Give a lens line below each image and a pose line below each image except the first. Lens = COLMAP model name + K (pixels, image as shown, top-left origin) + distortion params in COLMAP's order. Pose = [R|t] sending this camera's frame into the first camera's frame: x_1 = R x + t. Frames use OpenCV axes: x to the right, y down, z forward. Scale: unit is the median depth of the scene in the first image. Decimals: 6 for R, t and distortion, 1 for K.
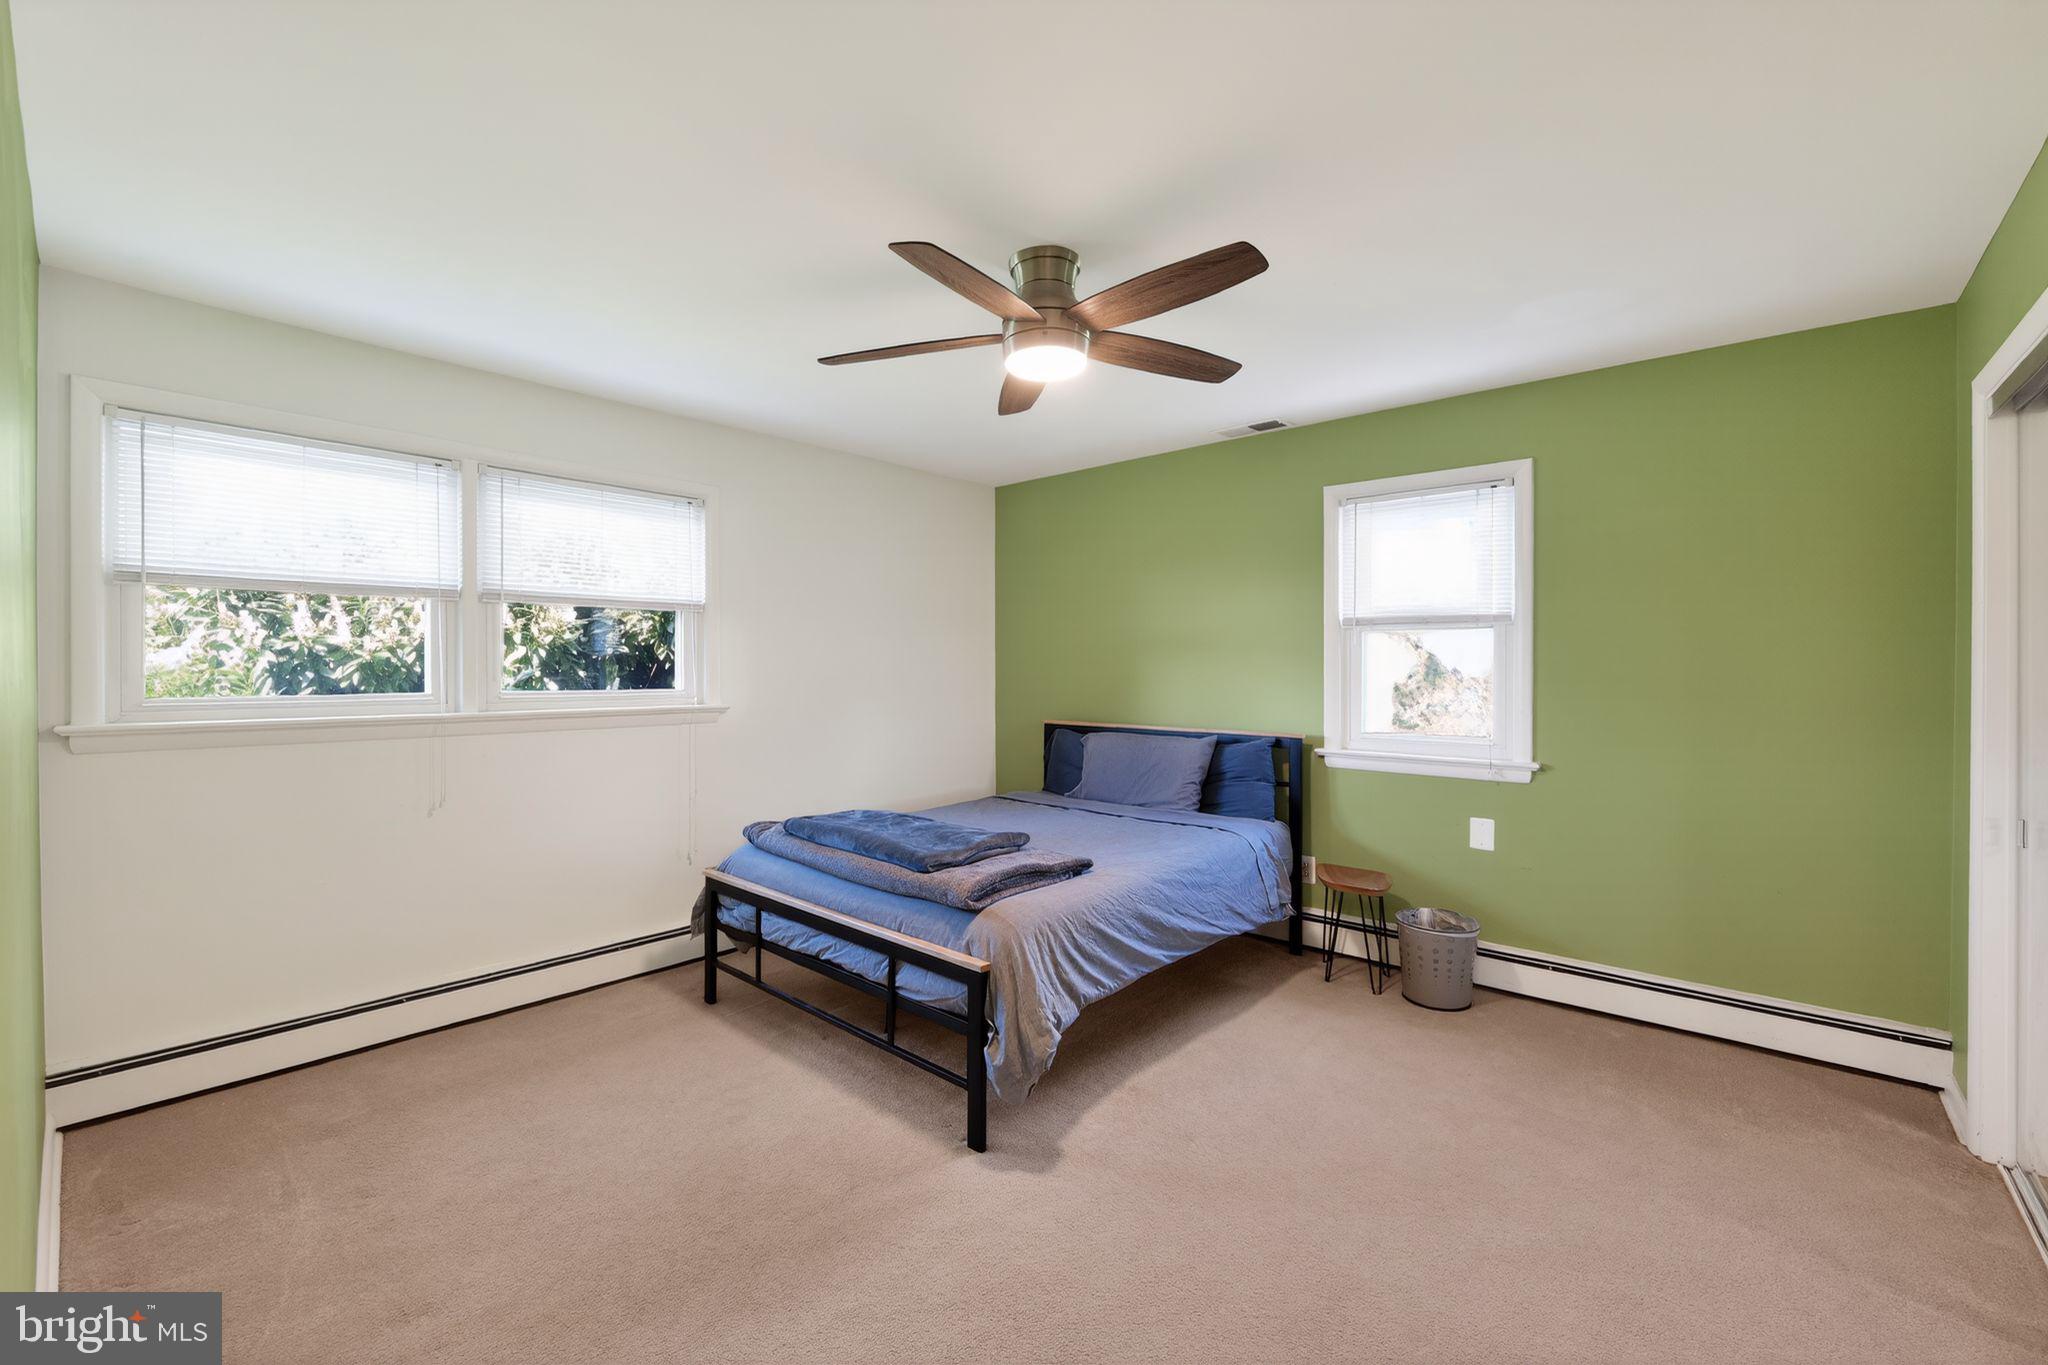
lens RADIAL K [[839.1, 0, 1001.7], [0, 839.1, 686.4], [0, 0, 1]] dist [-0.012522, -0.000064]
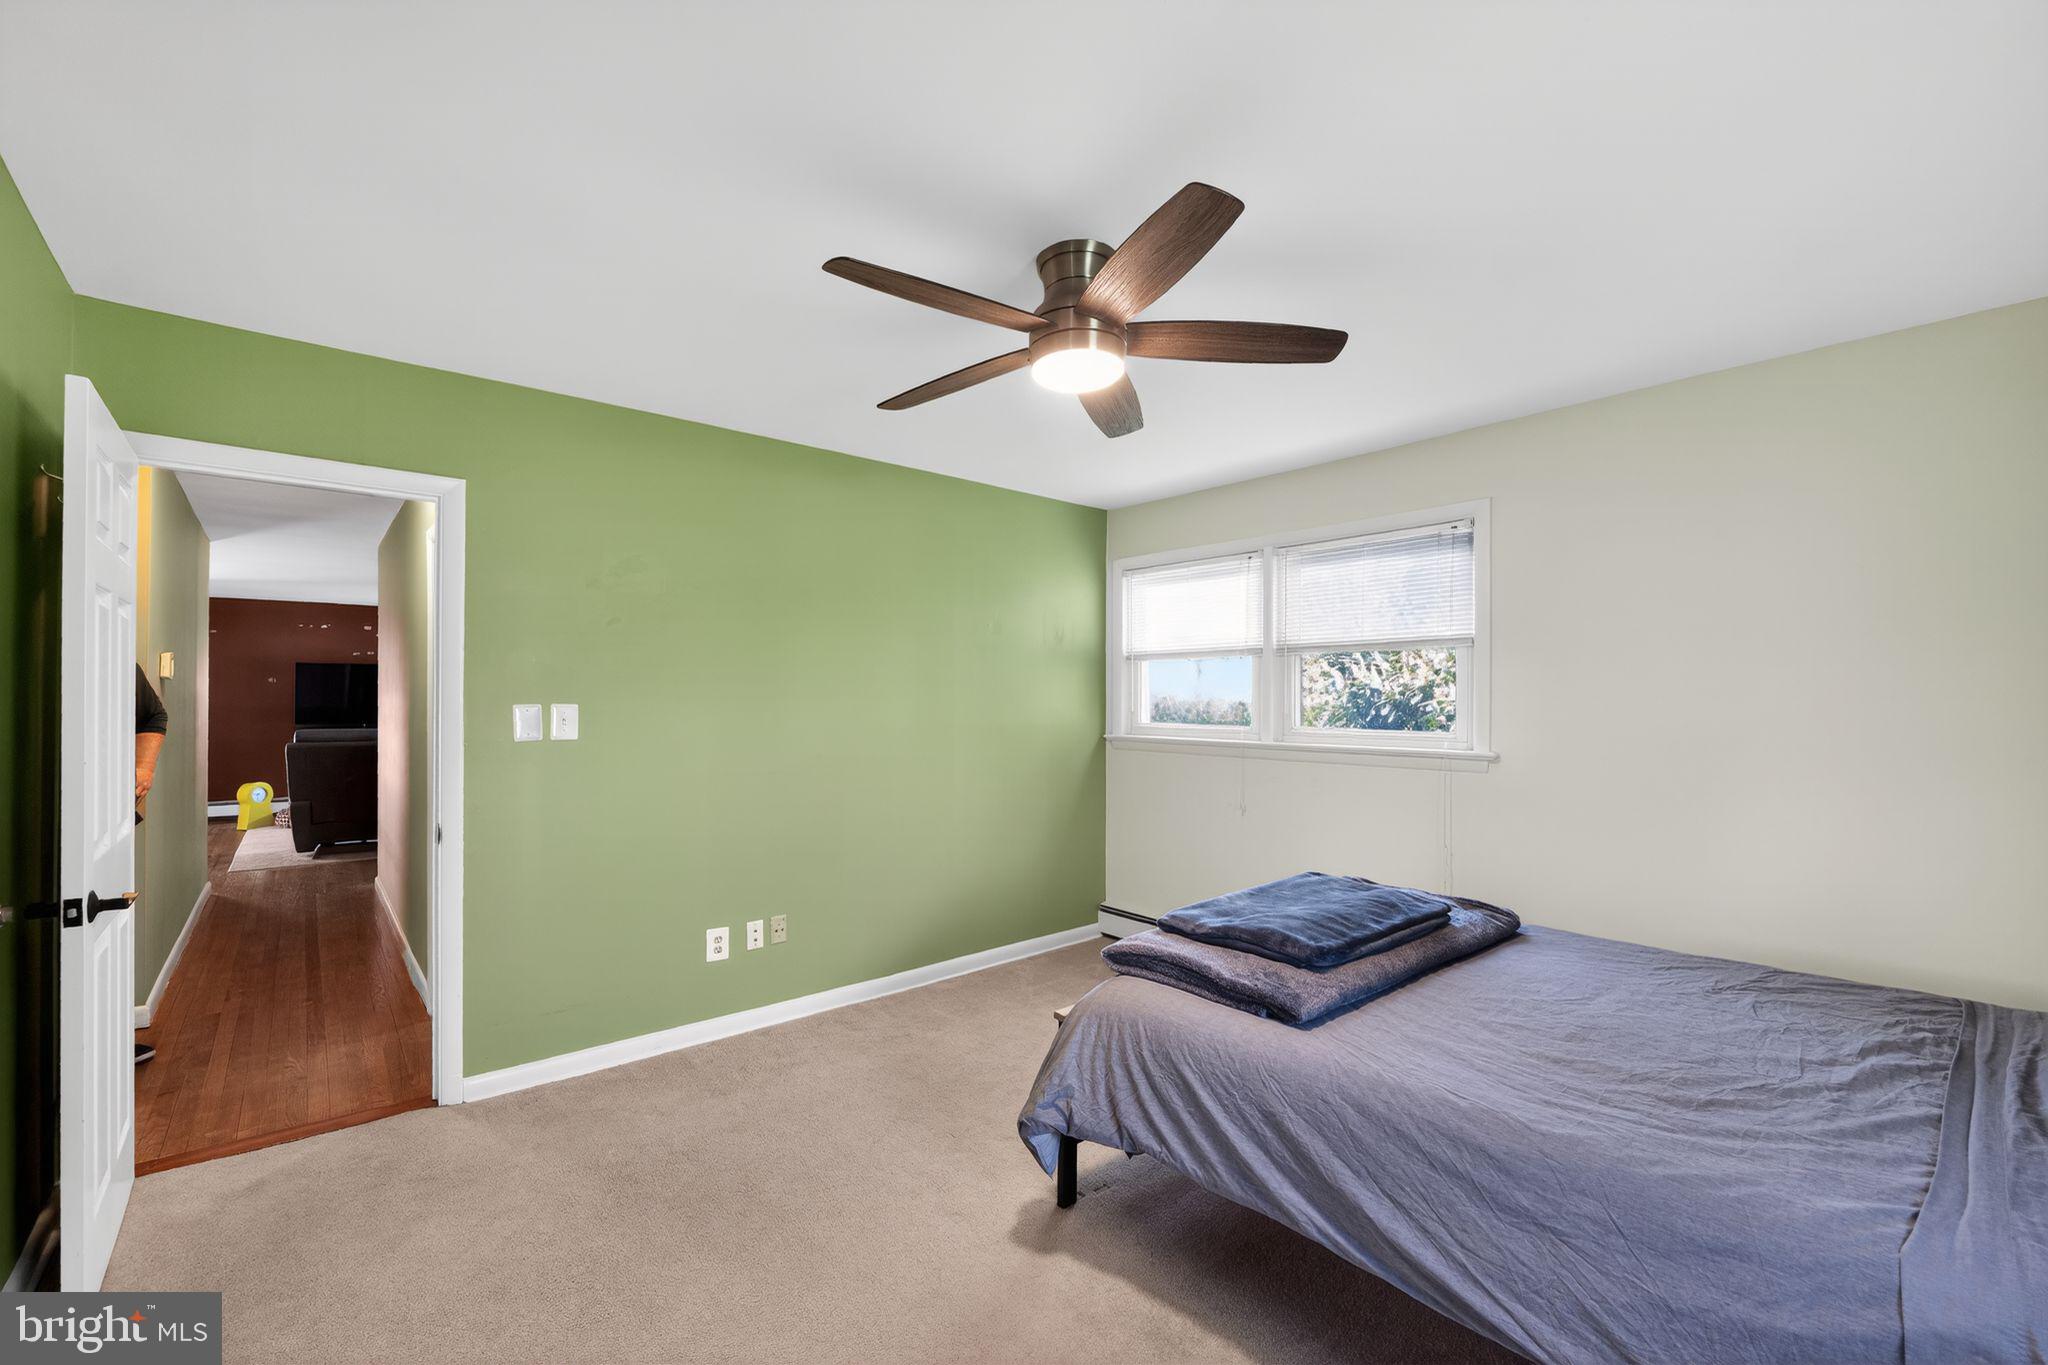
lens RADIAL K [[848.9, 0, 1014.7], [0, 848.9, 717.3], [0, 0, 1]] dist [-0.003165, -0.000289]
pose [[-0.125329, 0.012826, -0.992032, 0.728420], [-0.017816, 0.999726, 0.015176, -0.021744], [0.991955, 0.019576, -0.125066, 0.805857]]
